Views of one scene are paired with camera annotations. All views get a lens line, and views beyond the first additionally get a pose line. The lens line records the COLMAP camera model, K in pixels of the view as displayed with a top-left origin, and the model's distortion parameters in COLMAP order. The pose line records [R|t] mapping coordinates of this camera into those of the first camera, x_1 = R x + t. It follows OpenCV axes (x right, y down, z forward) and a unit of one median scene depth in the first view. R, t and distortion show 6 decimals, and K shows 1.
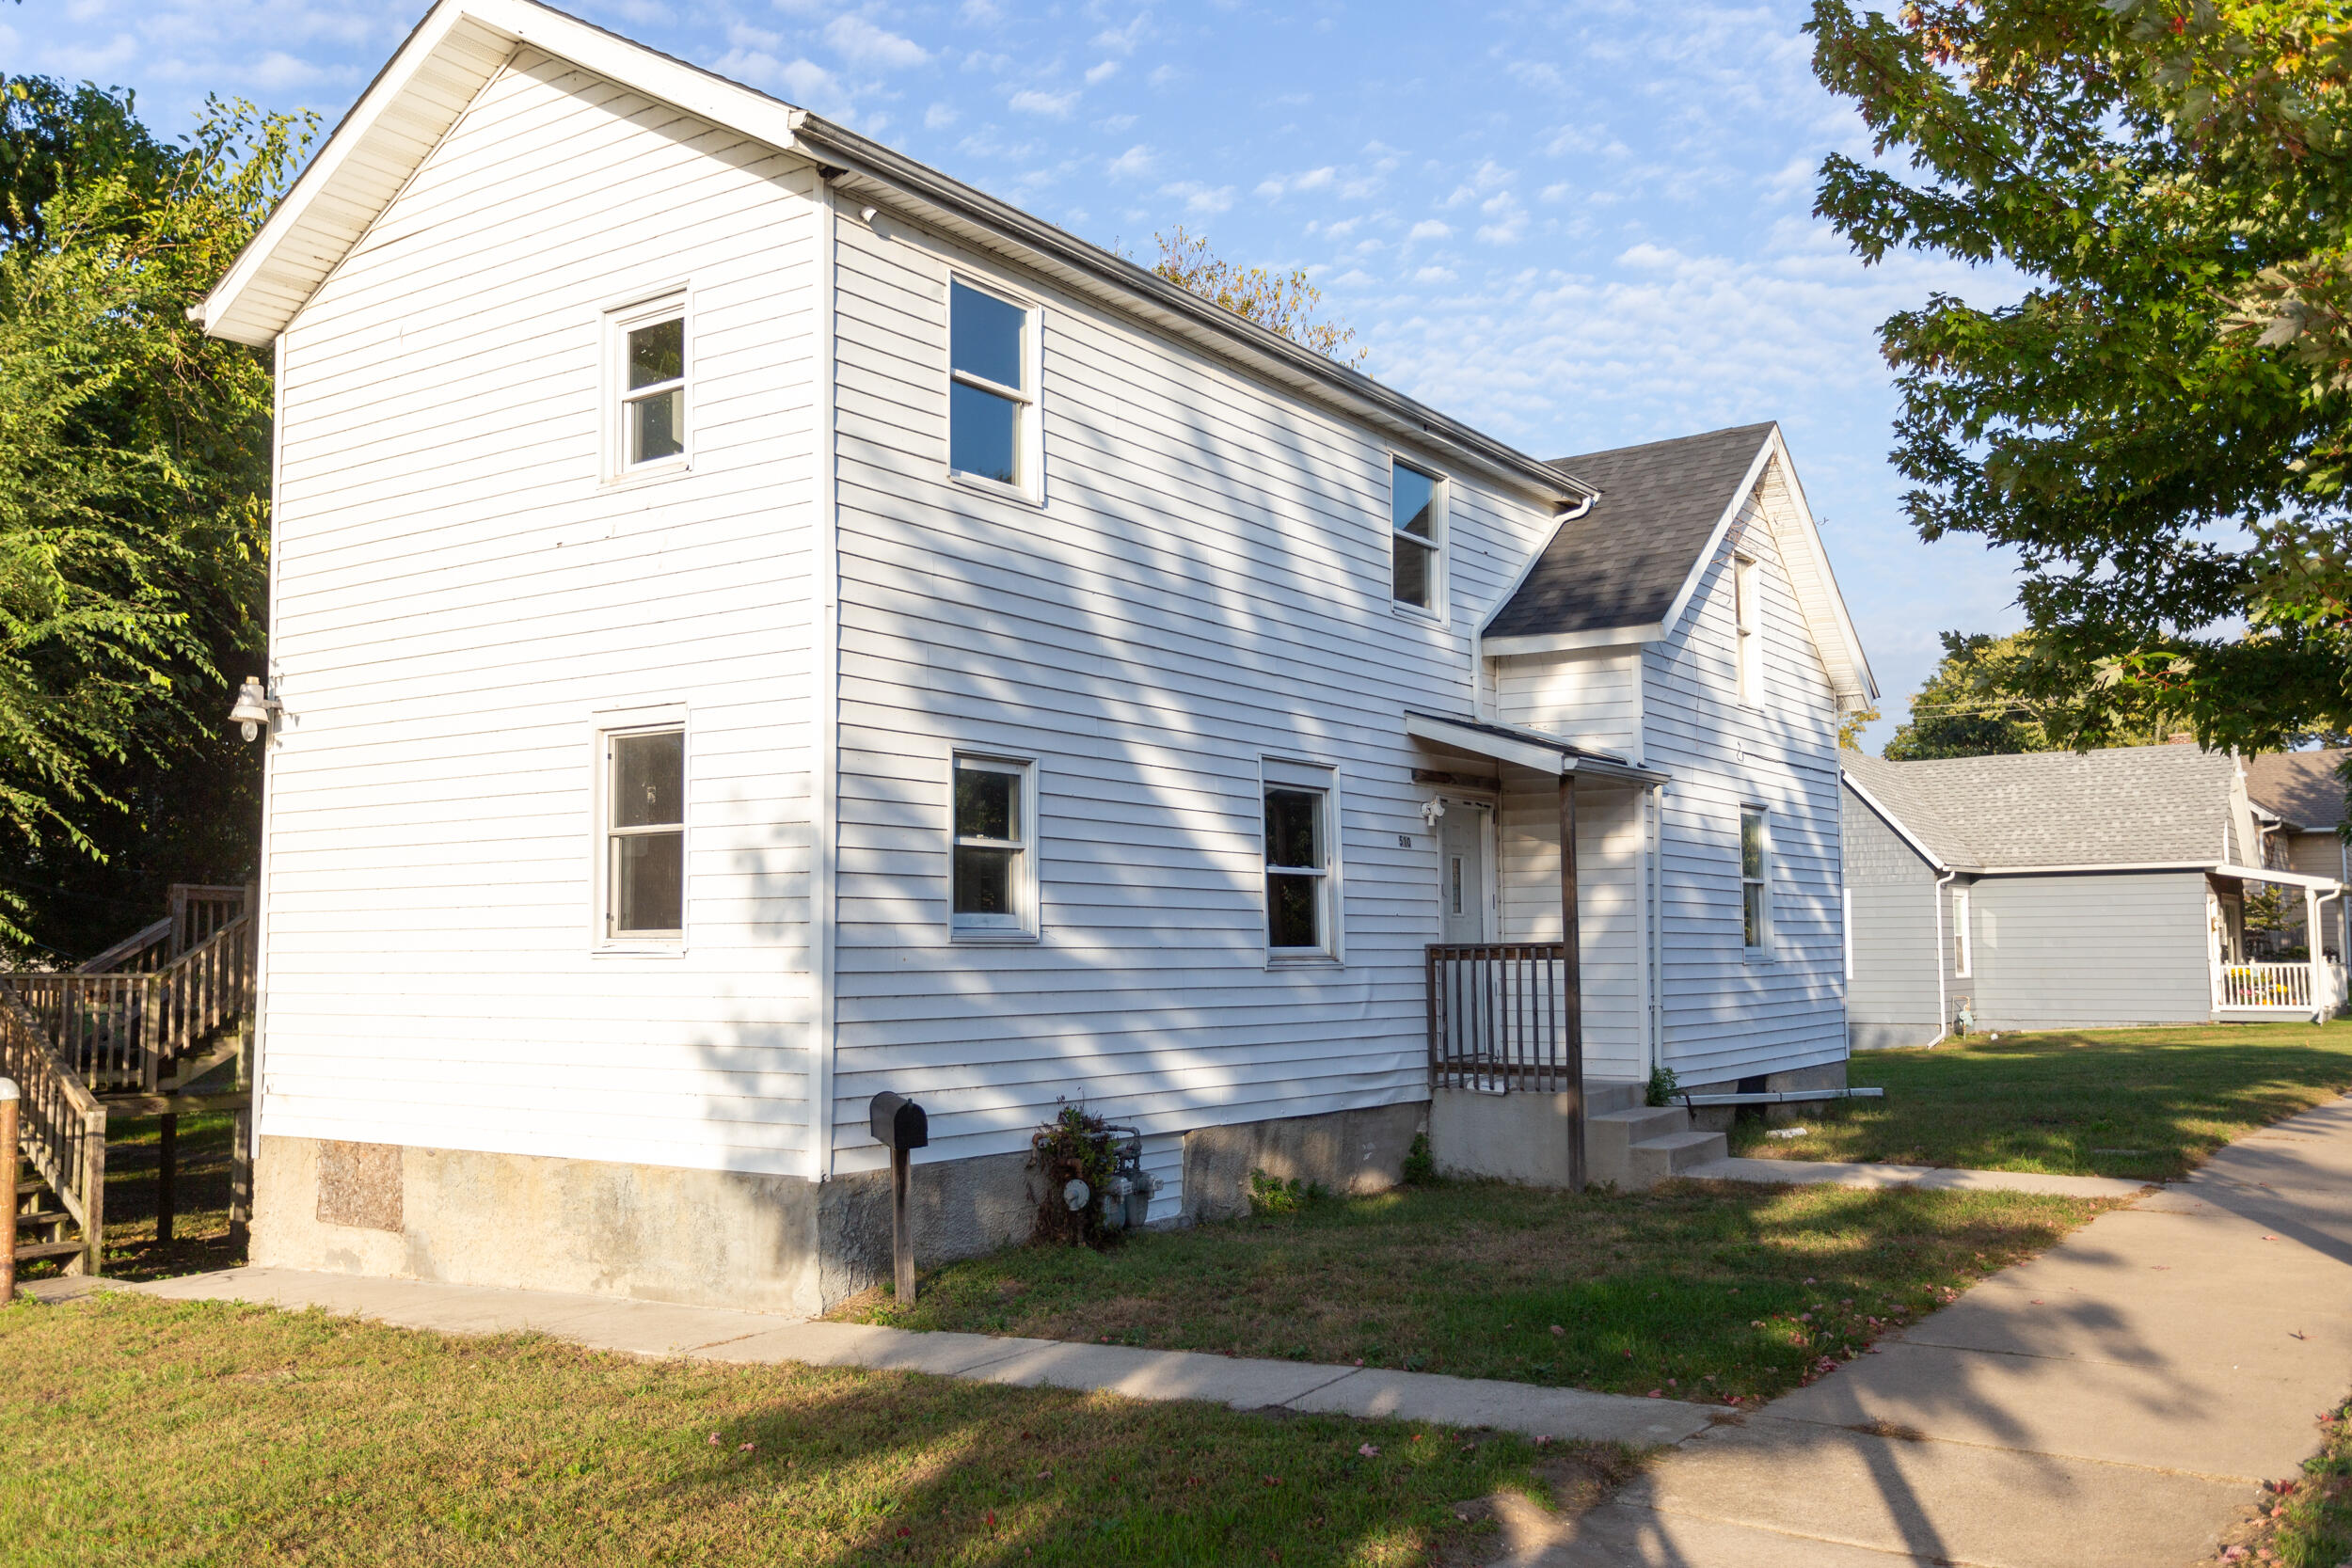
lens RADIAL K [[2099.5, 0, 1176.0], [0, 2099.5, 784.0], [0, 0, 1]] dist [-0.013296, -0.001754]
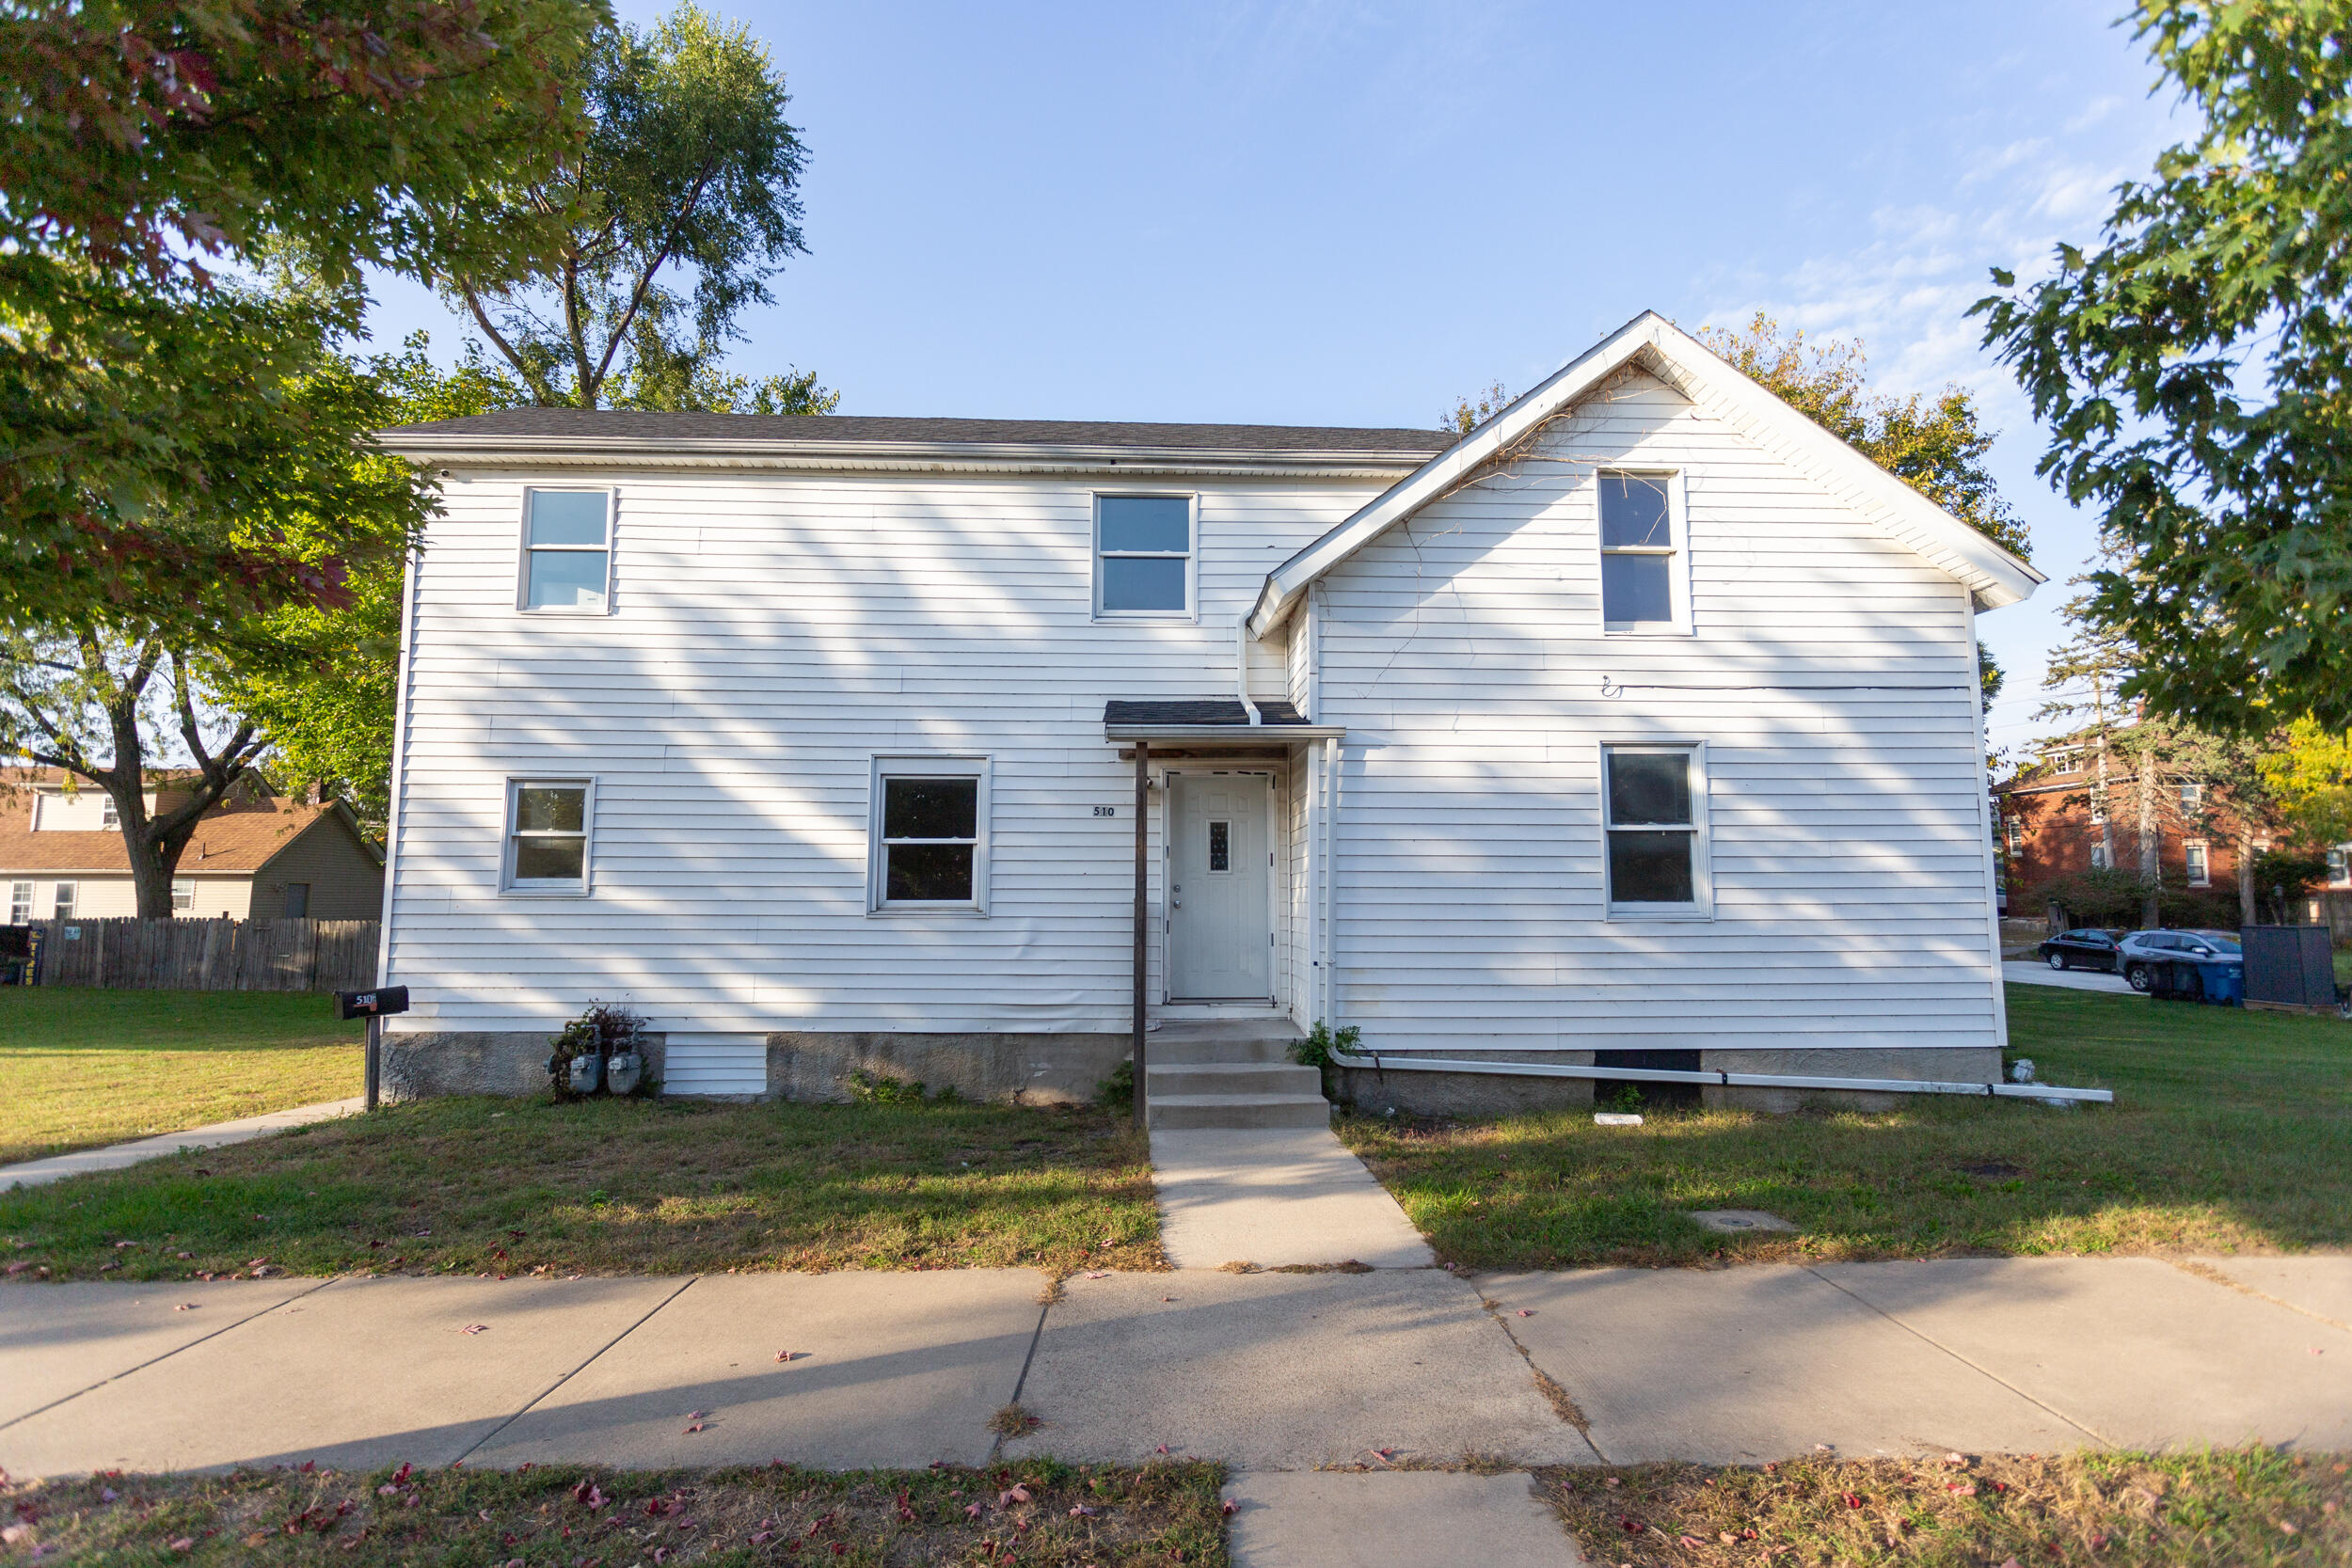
lens RADIAL K [[1181.0, 0, 1176.0], [0, 1181.0, 784.0], [0, 0, 1]] dist [0.001605, 0.000739]
pose [[0.568203, -0.079611, -0.819028, 0.773112], [0.061238, 0.996640, -0.054391, 0.057554], [0.820607, -0.019251, 0.571169, 0.743382]]
